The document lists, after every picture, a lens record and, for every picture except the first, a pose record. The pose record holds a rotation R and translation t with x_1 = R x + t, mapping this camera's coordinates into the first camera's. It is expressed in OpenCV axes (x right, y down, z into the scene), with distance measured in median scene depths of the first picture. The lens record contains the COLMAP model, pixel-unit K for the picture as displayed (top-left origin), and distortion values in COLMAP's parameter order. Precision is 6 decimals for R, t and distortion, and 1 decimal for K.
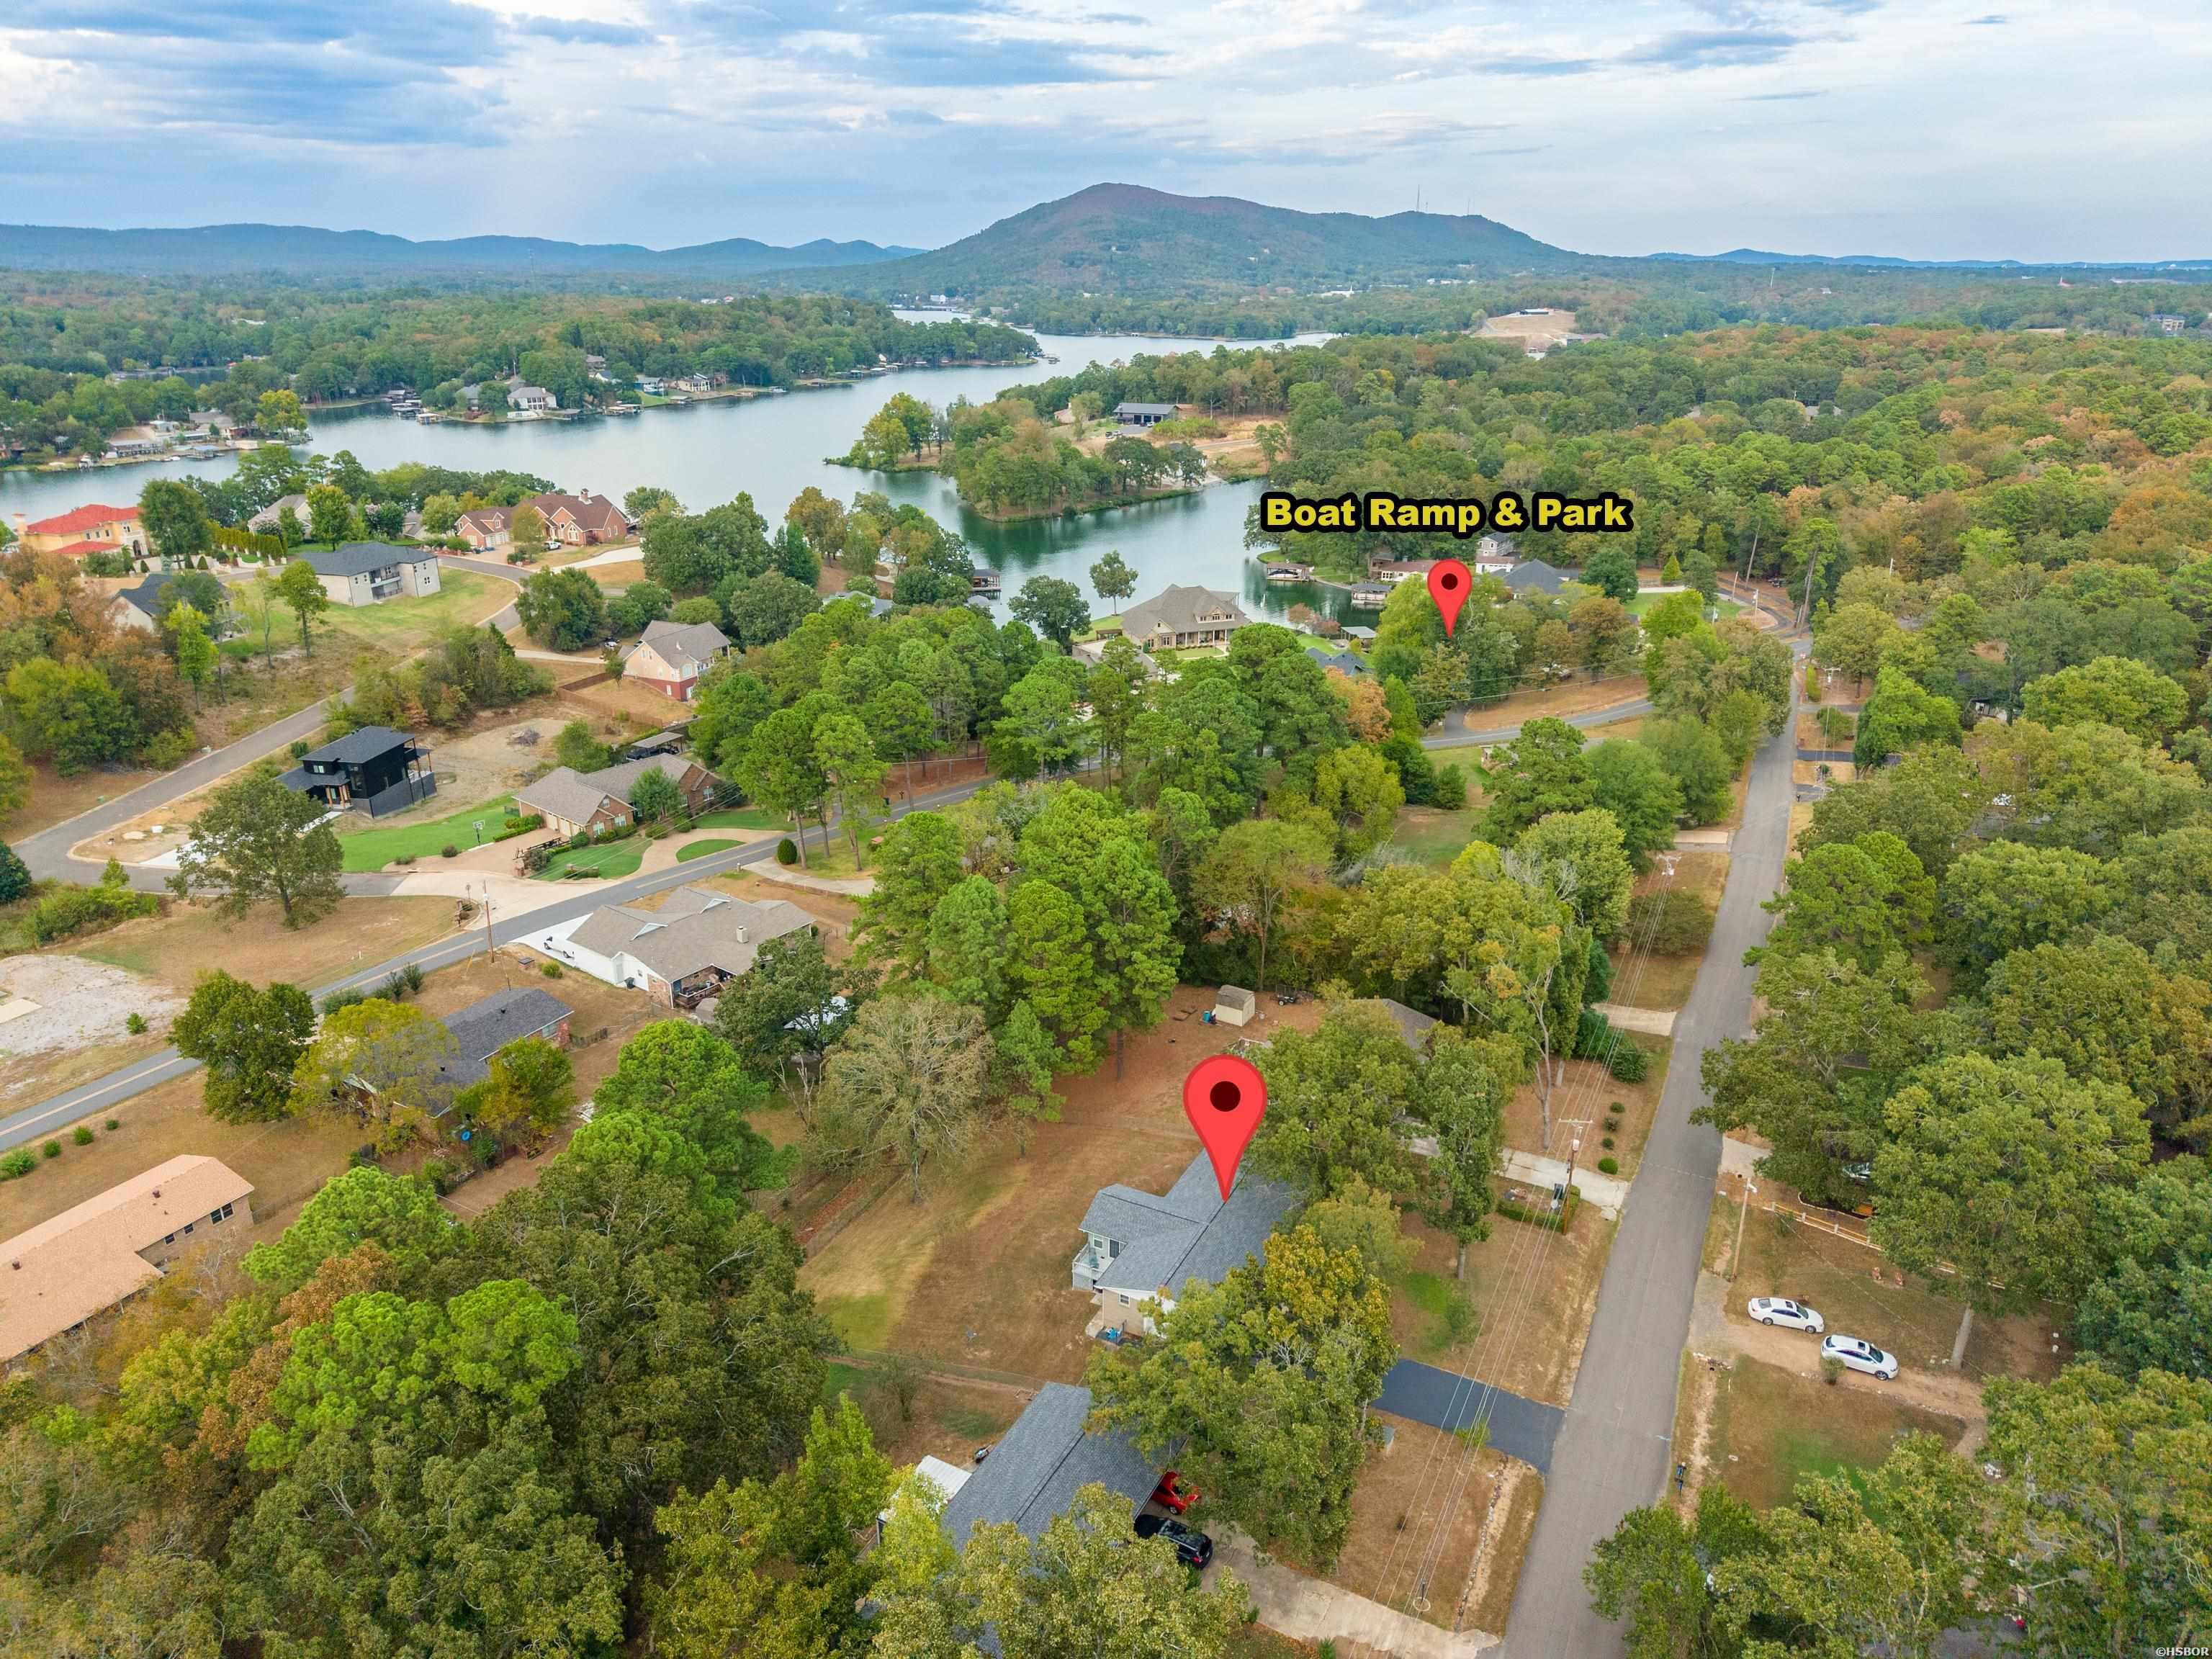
lens RADIAL K [[1488.7, 0, 1106.0], [0, 1488.7, 829.5], [0, 0, 1]] dist [0.028275, -0.028263]
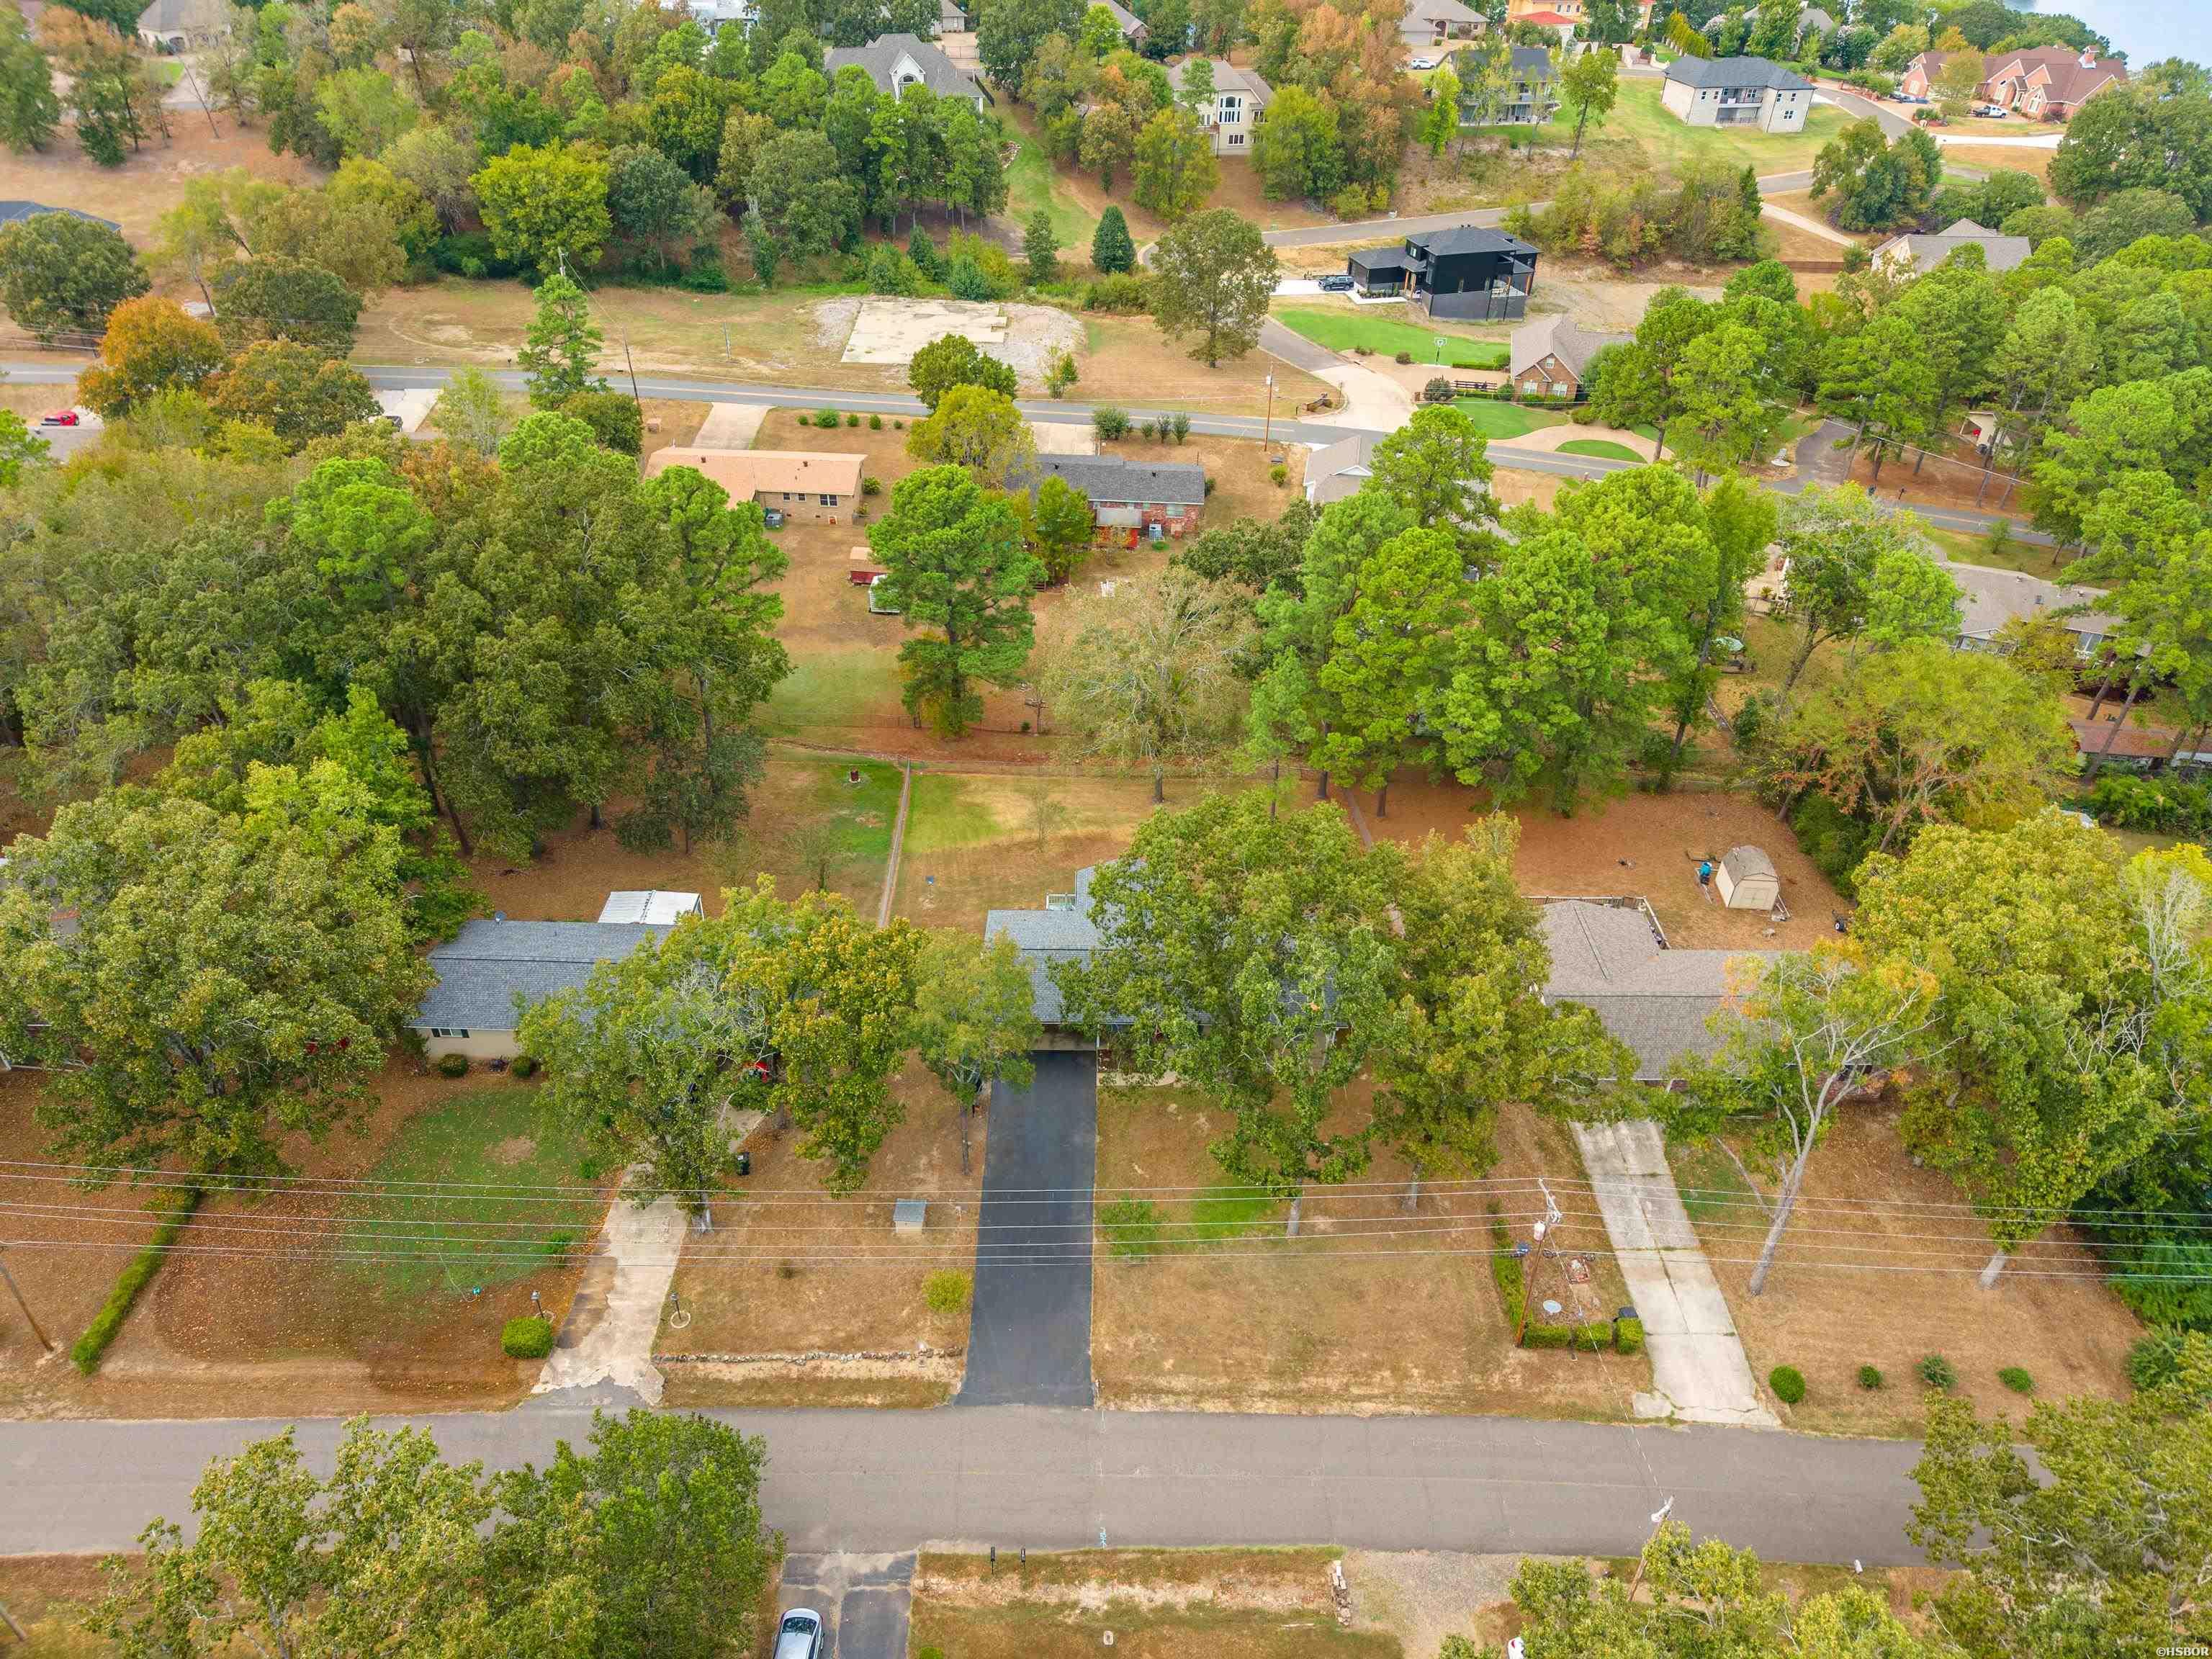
lens RADIAL K [[1488.1, 0, 1106.0], [0, 1488.1, 829.5], [0, 0, 1]] dist [0.021266, -0.017776]
pose [[0.461696, 0.532416, -0.709485, 0.179337], [-0.337895, 0.845095, 0.414297, -0.034653], [0.820161, 0.048452, 0.570078, 0.162524]]
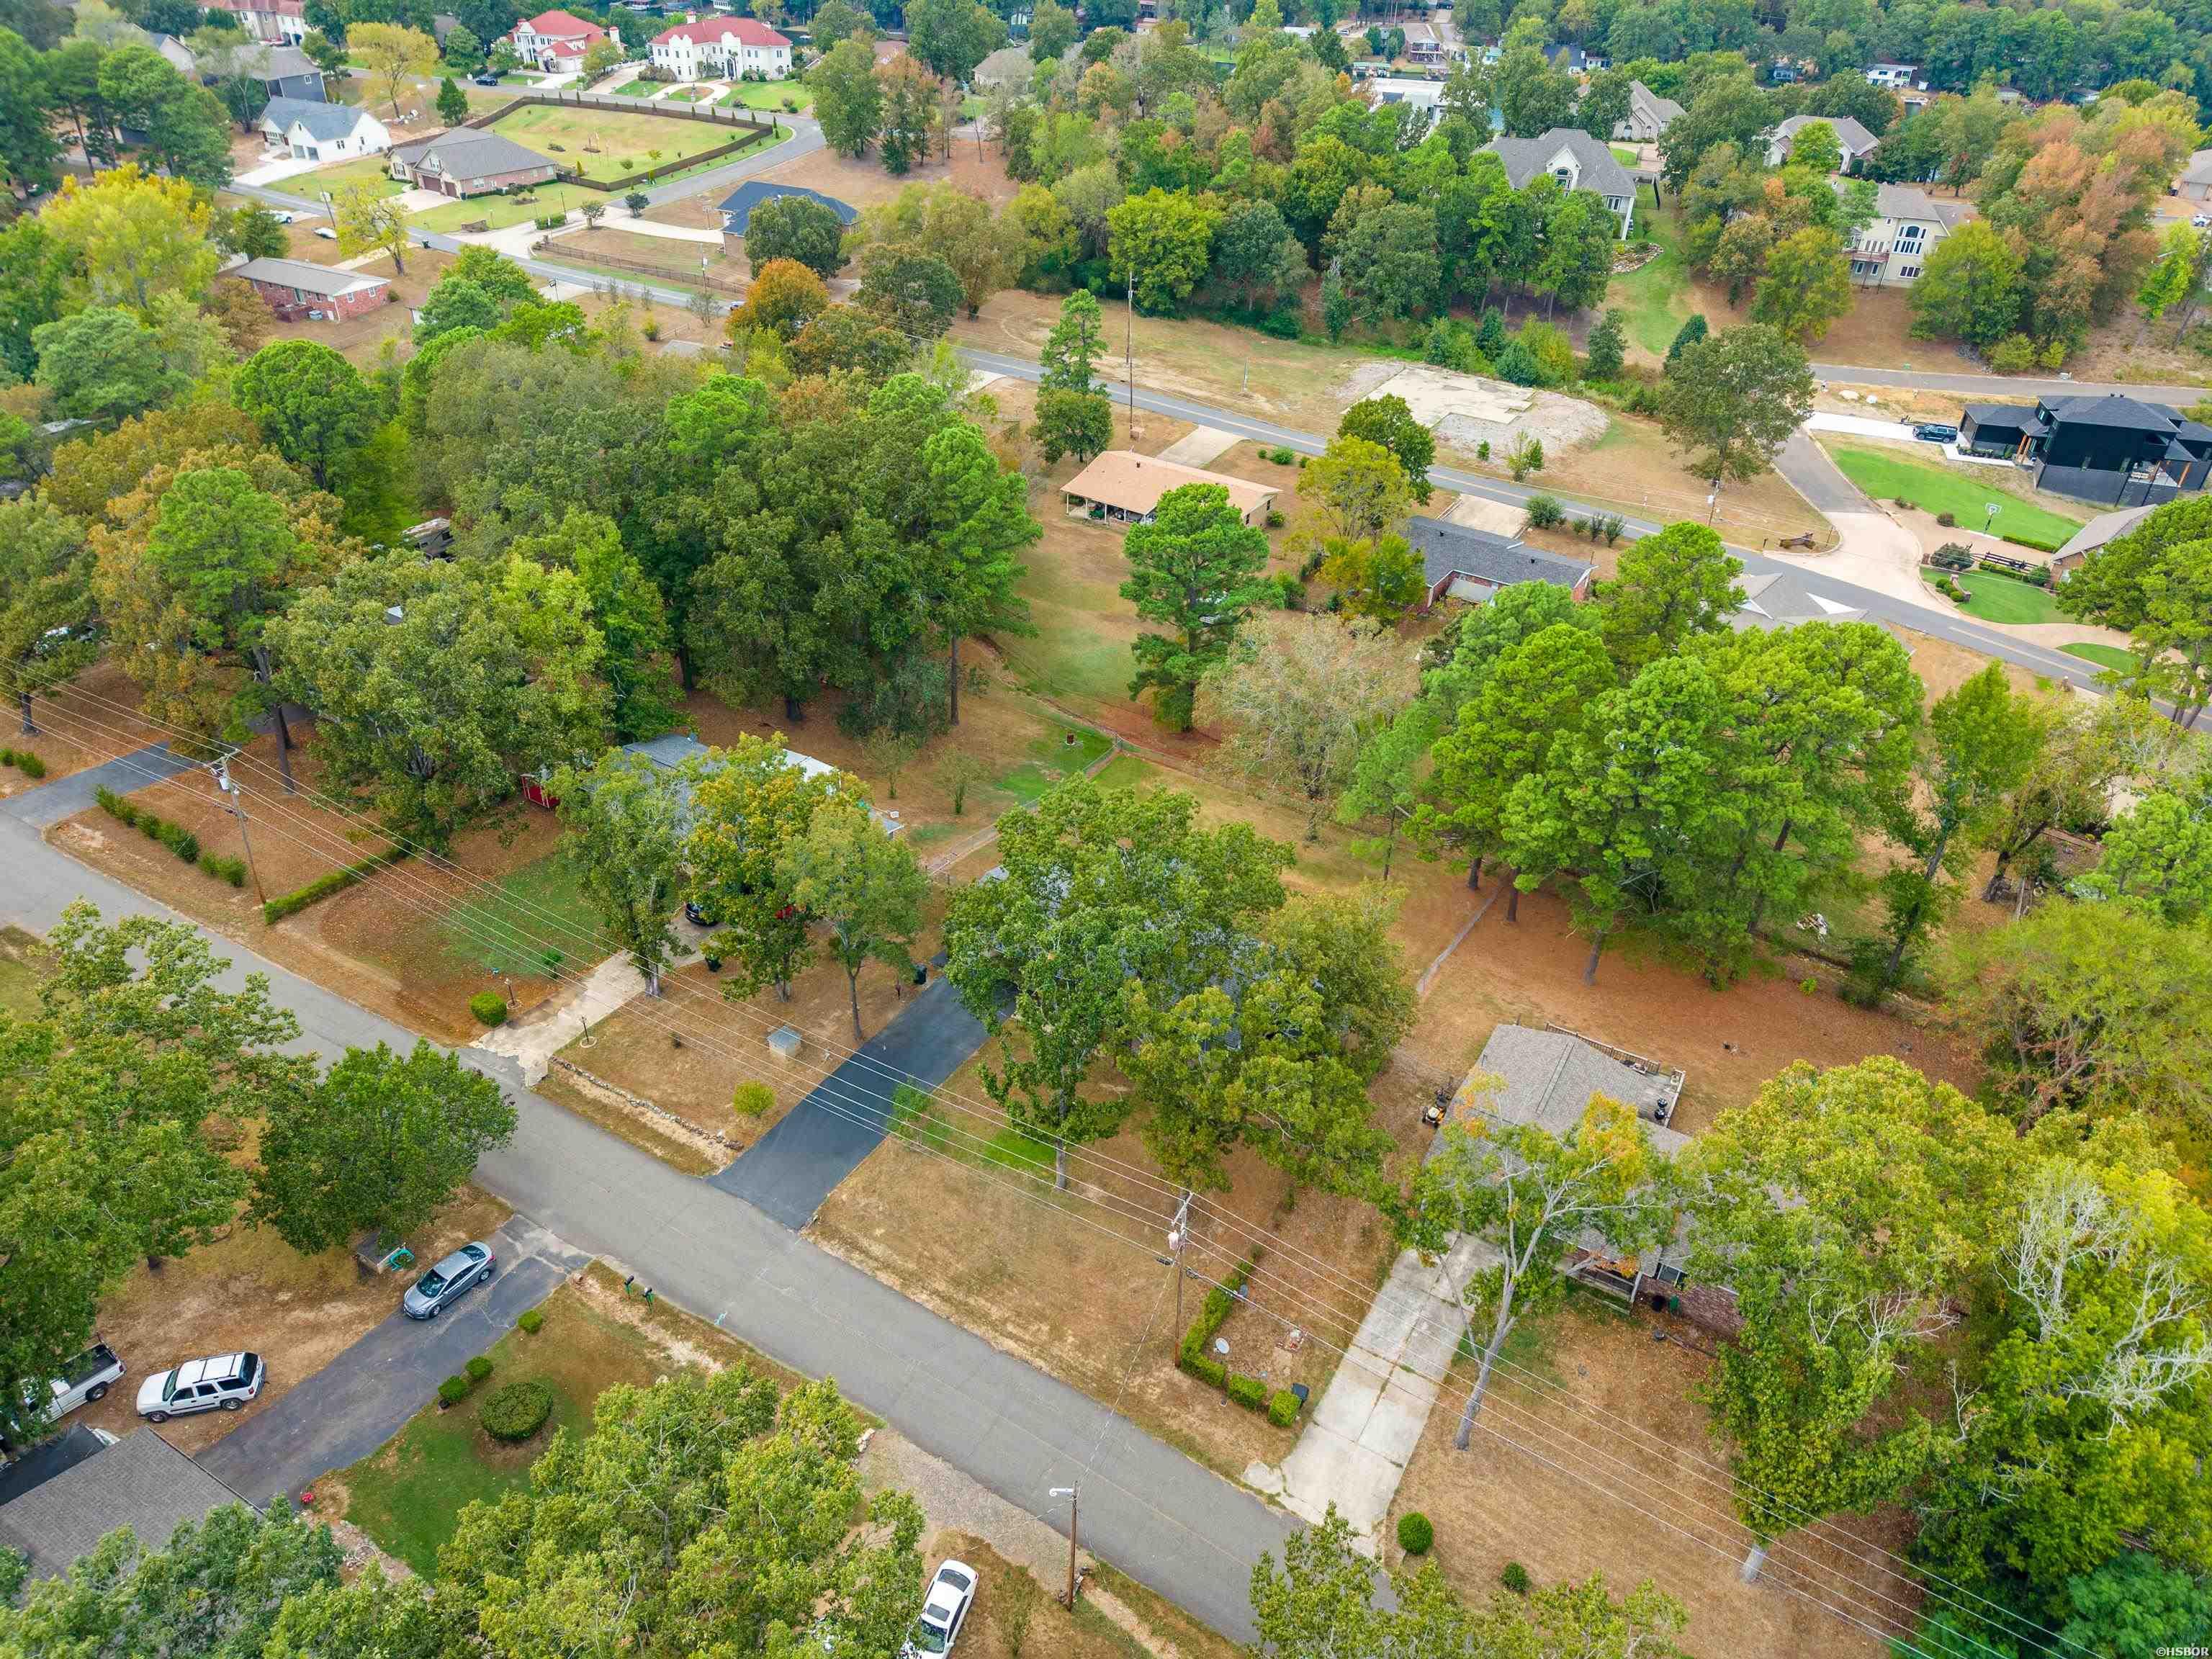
lens RADIAL K [[1488.1, 0, 1106.0], [0, 1488.1, 829.5], [0, 0, 1]] dist [0.021266, -0.017776]
pose [[-0.069117, 0.555058, -0.828935, 0.227125], [-0.380842, 0.753311, 0.536174, -0.070850], [0.922053, 0.352752, 0.159322, 0.258650]]
